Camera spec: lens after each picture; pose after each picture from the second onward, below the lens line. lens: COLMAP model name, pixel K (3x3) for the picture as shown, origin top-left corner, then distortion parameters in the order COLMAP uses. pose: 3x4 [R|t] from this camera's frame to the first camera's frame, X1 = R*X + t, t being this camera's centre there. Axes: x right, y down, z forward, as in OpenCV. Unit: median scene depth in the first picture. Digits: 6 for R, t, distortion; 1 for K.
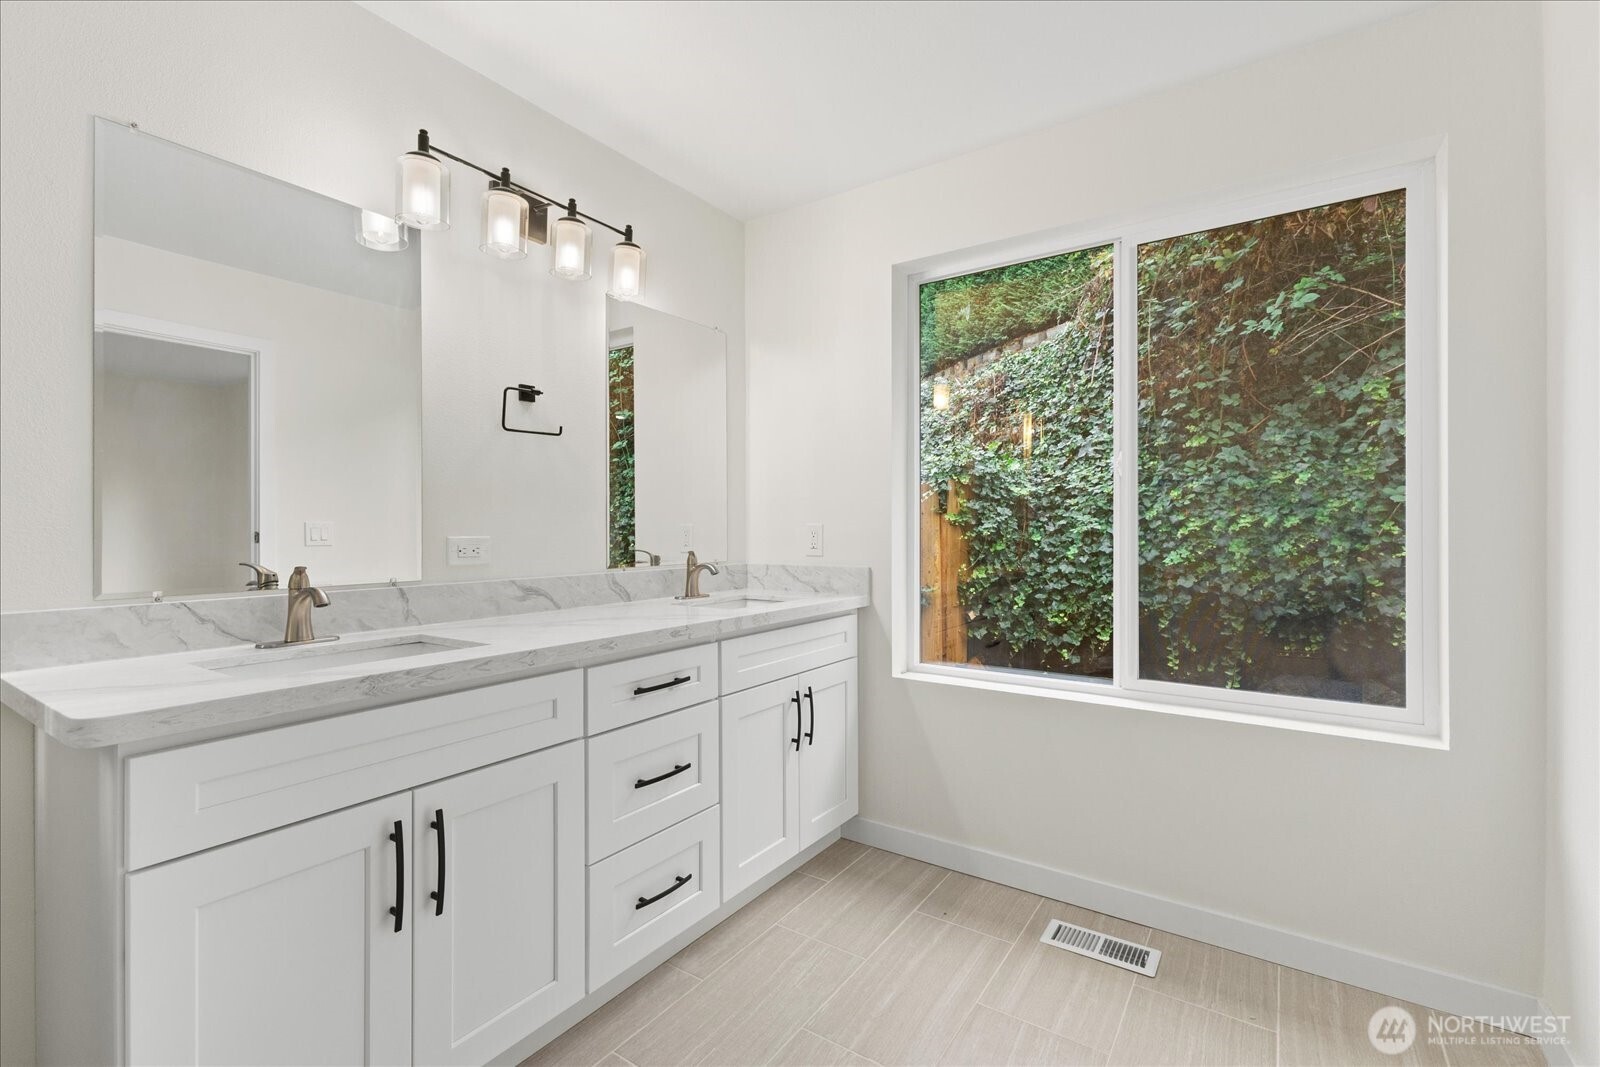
lens RADIAL K [[700.3, 0, 791.3], [0, 700.3, 534.1], [0, 0, 1]] dist [0.010021, 0.001366]
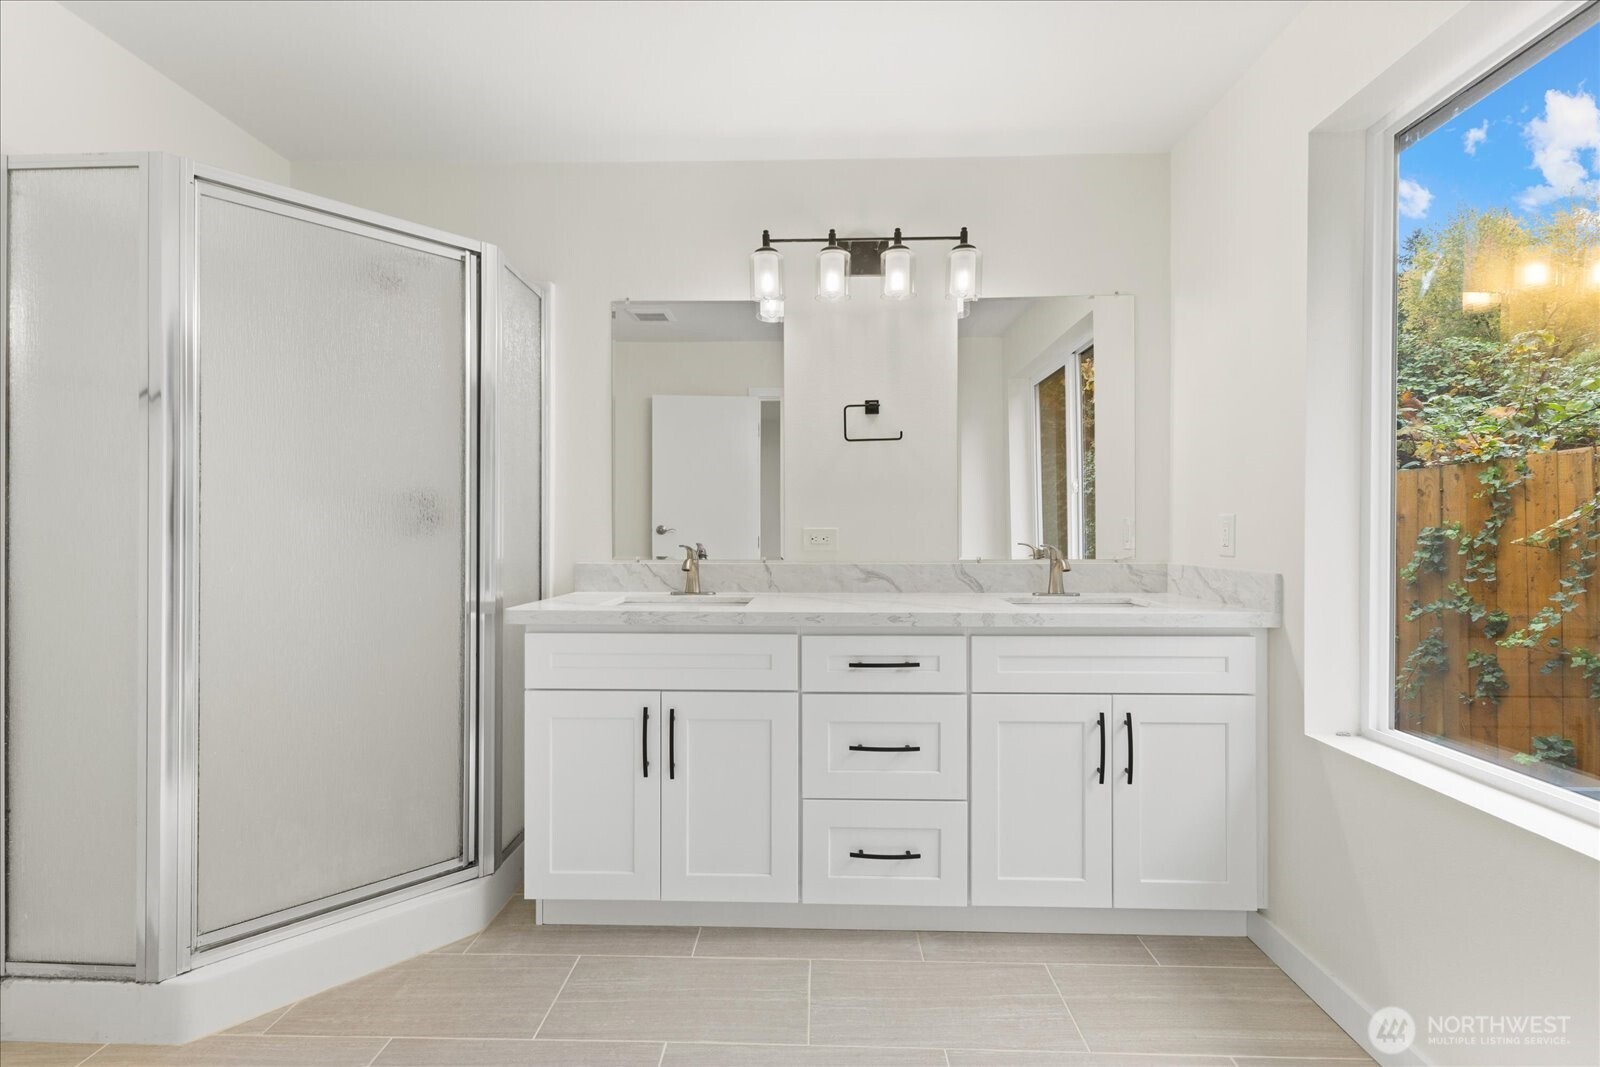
lens RADIAL K [[700.3, 0, 835.9], [0, 700.3, 539.3], [0, 0, 1]] dist [0.010021, 0.001366]
pose [[0.556121, 0.012720, -0.831004, 0.574715], [-0.006033, 0.999918, 0.011268, 0.009129], [0.831080, -0.001253, 0.556152, 0.290951]]
